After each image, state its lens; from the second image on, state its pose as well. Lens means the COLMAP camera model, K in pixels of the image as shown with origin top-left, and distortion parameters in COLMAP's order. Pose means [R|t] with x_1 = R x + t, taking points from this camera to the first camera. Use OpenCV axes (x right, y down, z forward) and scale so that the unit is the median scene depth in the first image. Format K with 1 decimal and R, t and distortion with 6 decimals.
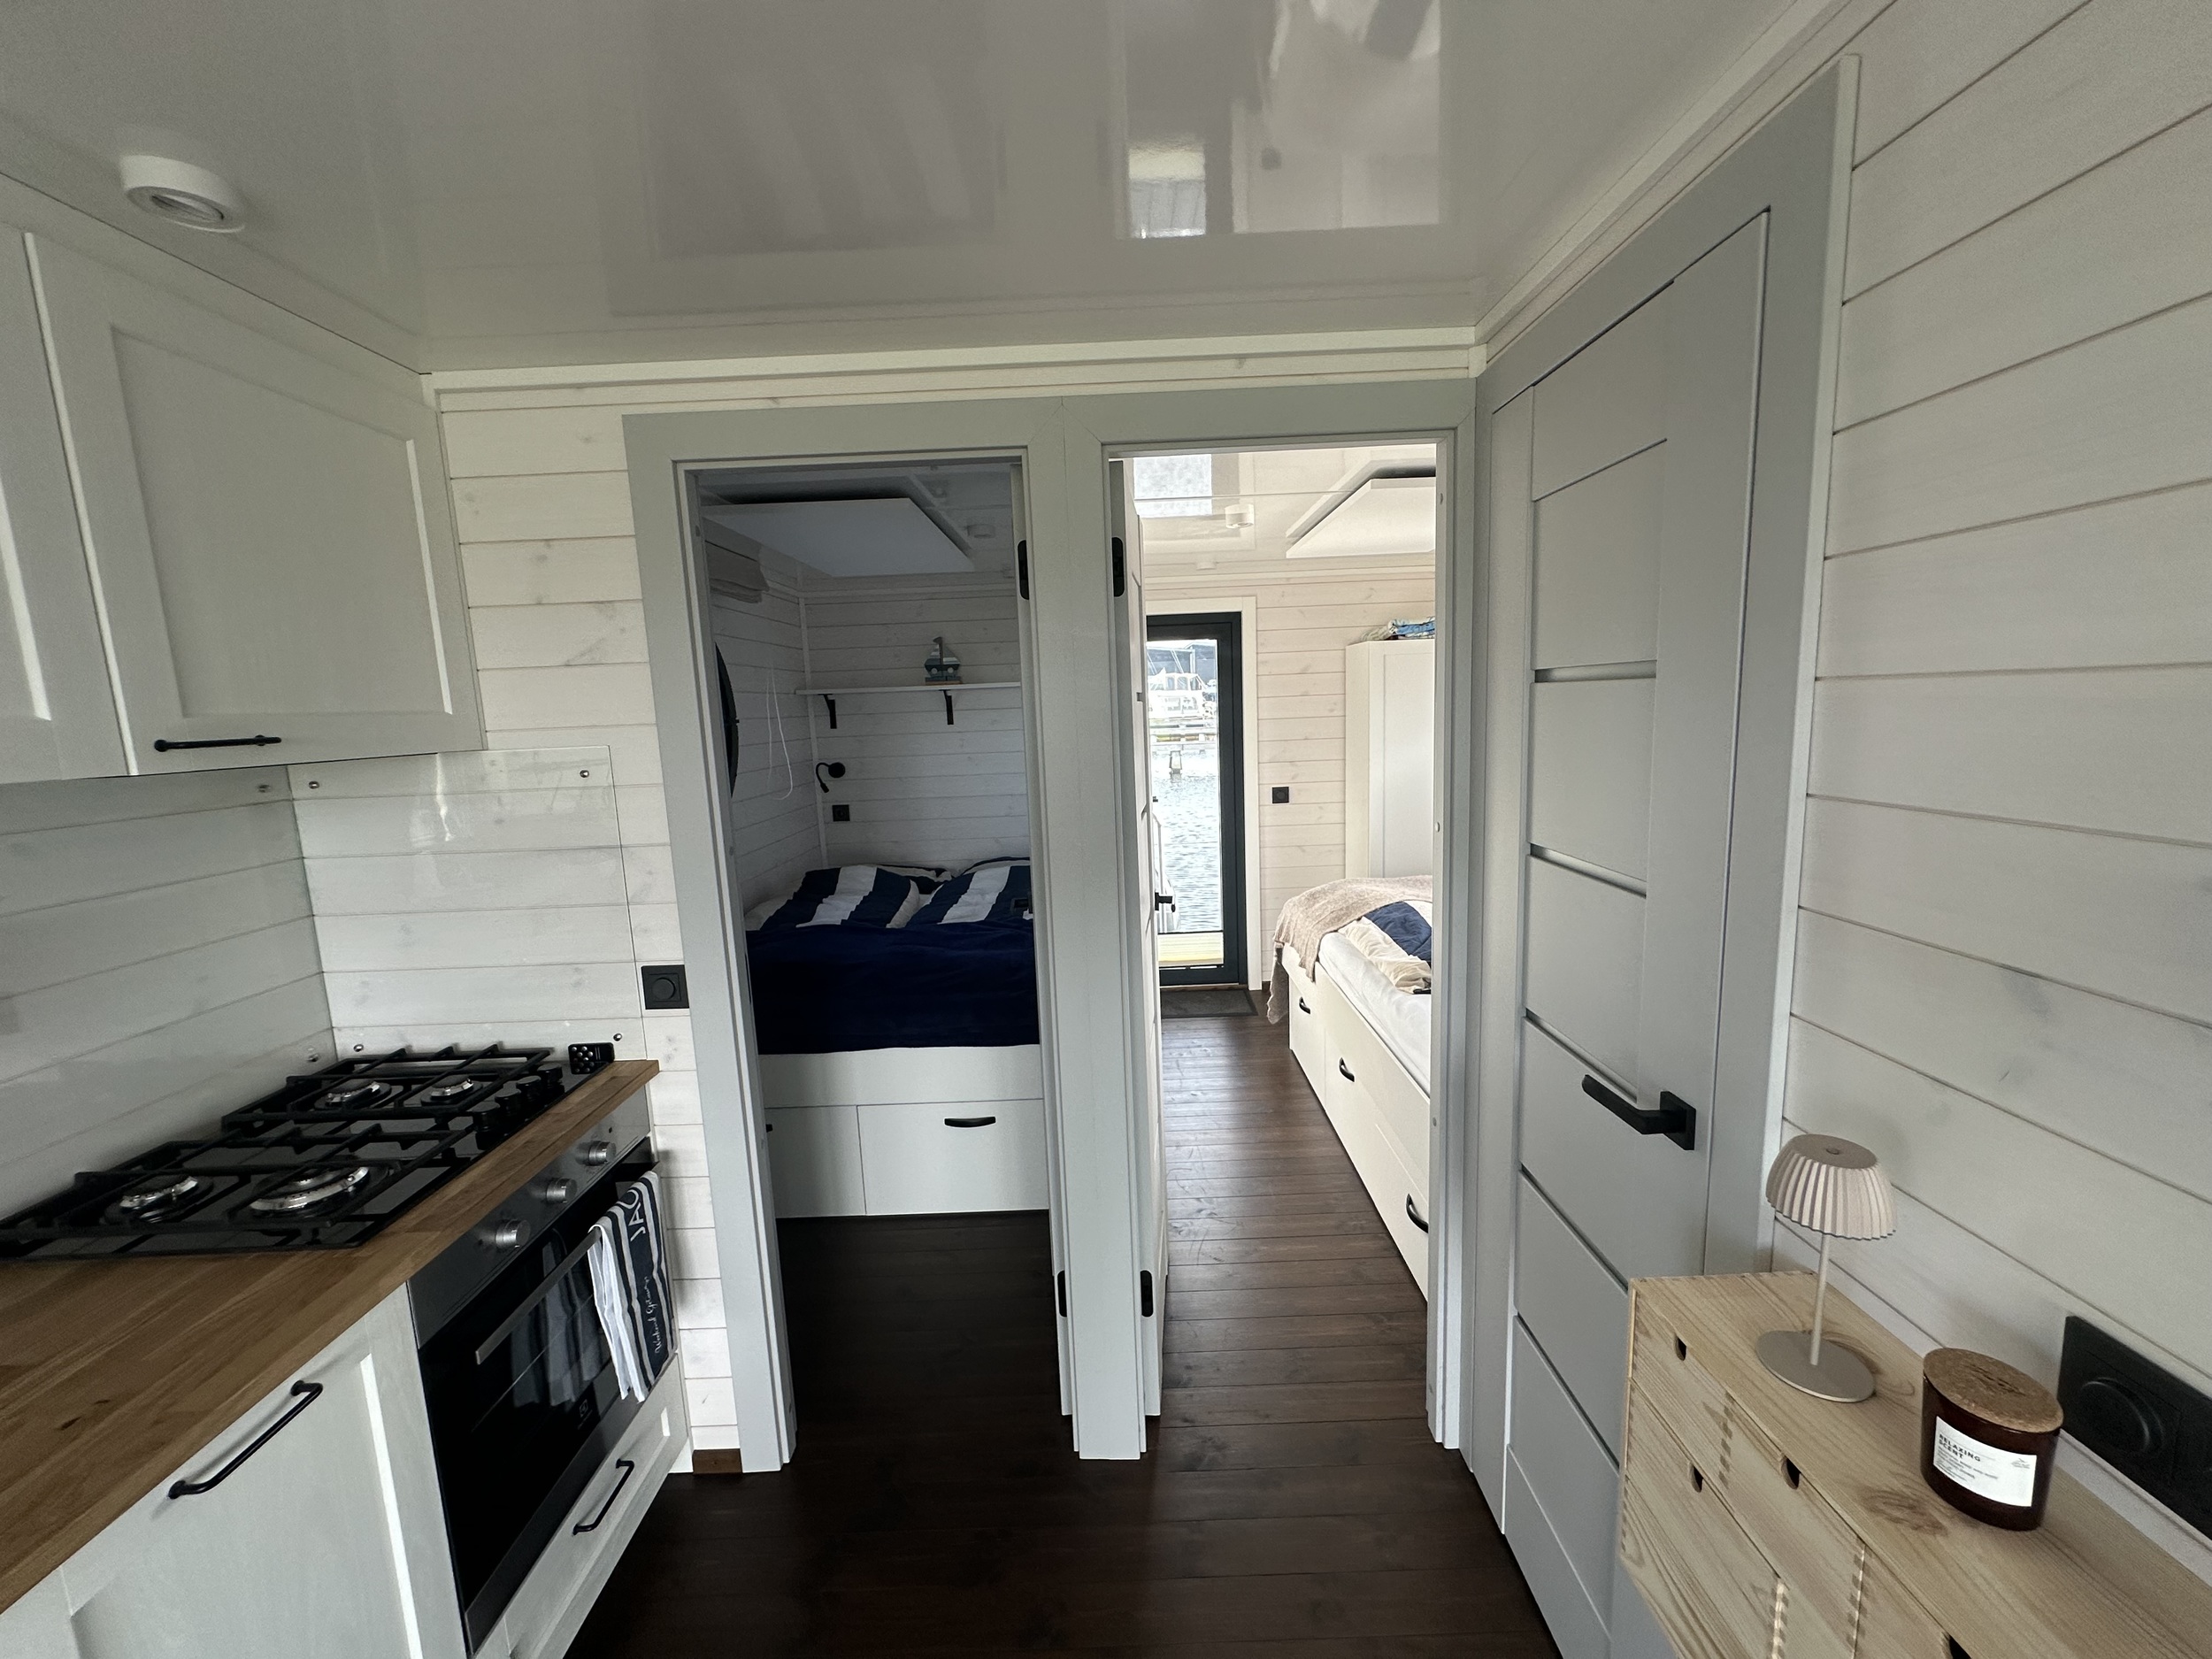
lens RADIAL K [[879.8, 0, 1105.9], [0, 879.8, 831.9], [0, 0, 1]] dist [-0.003782, 0.000906]
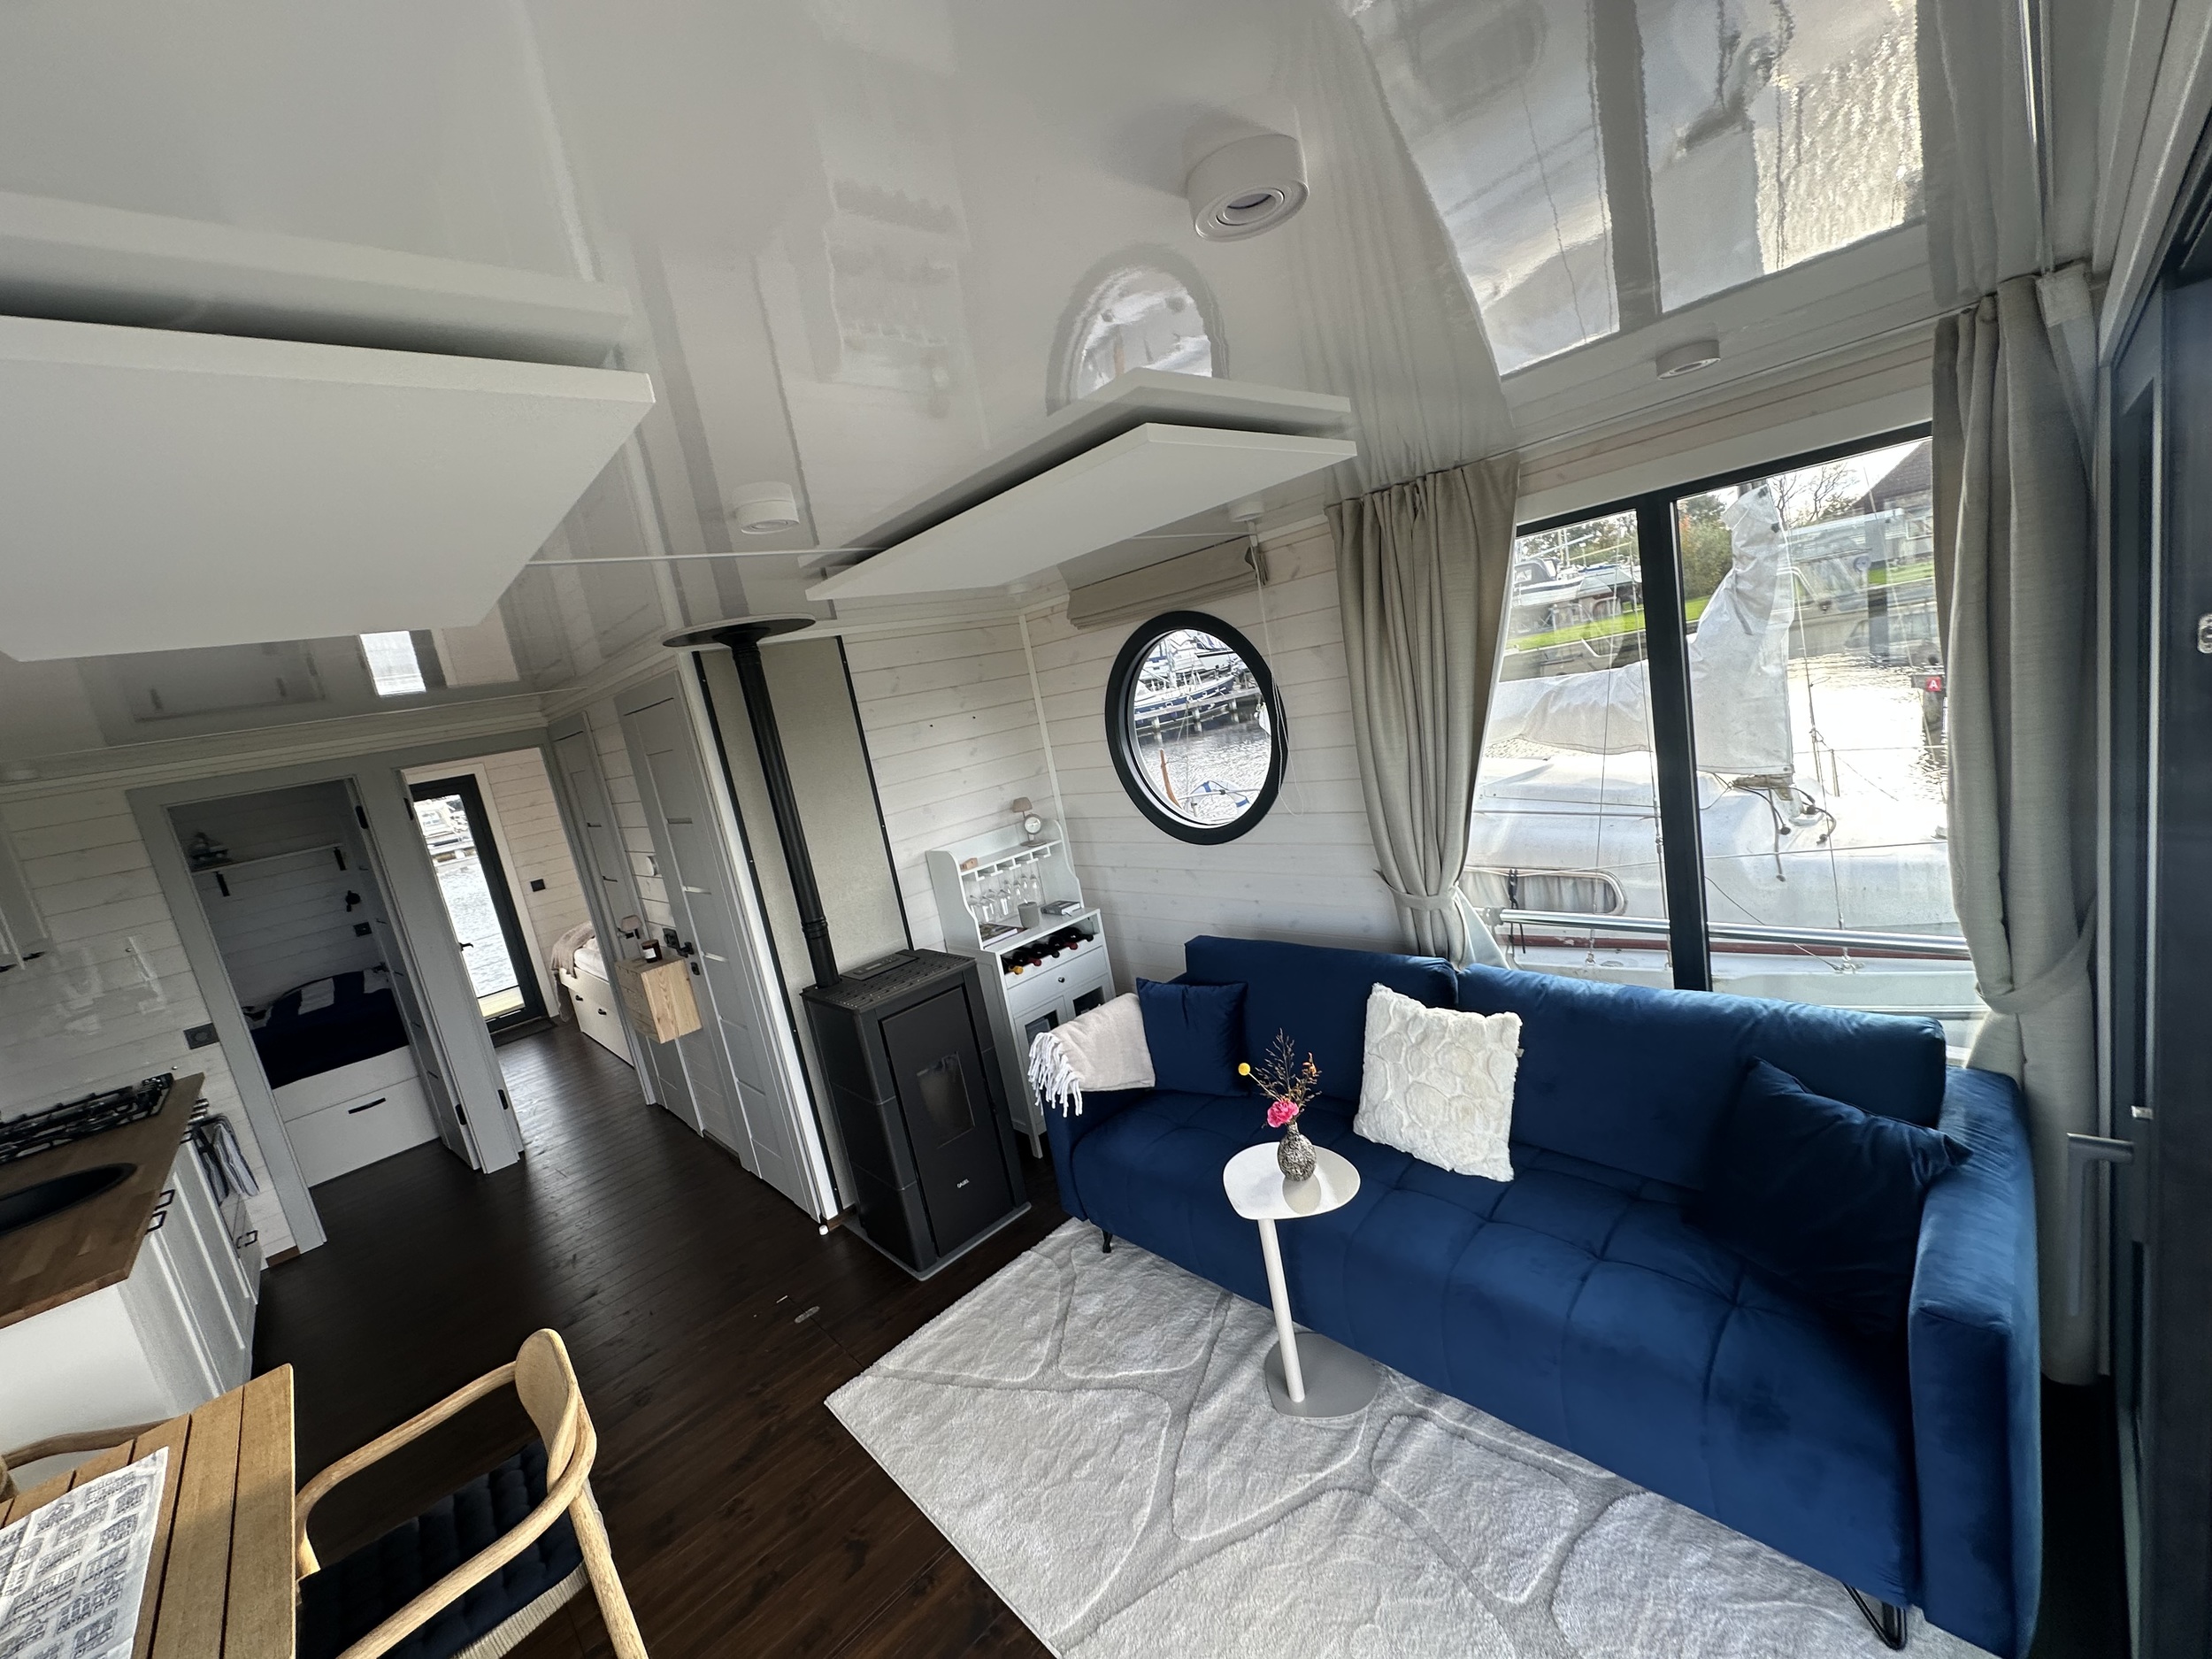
lens RADIAL K [[879.8, 0, 1106.8], [0, 879.8, 827.6], [0, 0, 1]] dist [-0.003782, 0.000906]
pose [[0.717344, -0.205984, 0.665573, -0.109755], [0.250986, 0.967558, 0.028935, 0.082836], [-0.649941, 0.146293, 0.745771, -1.004675]]
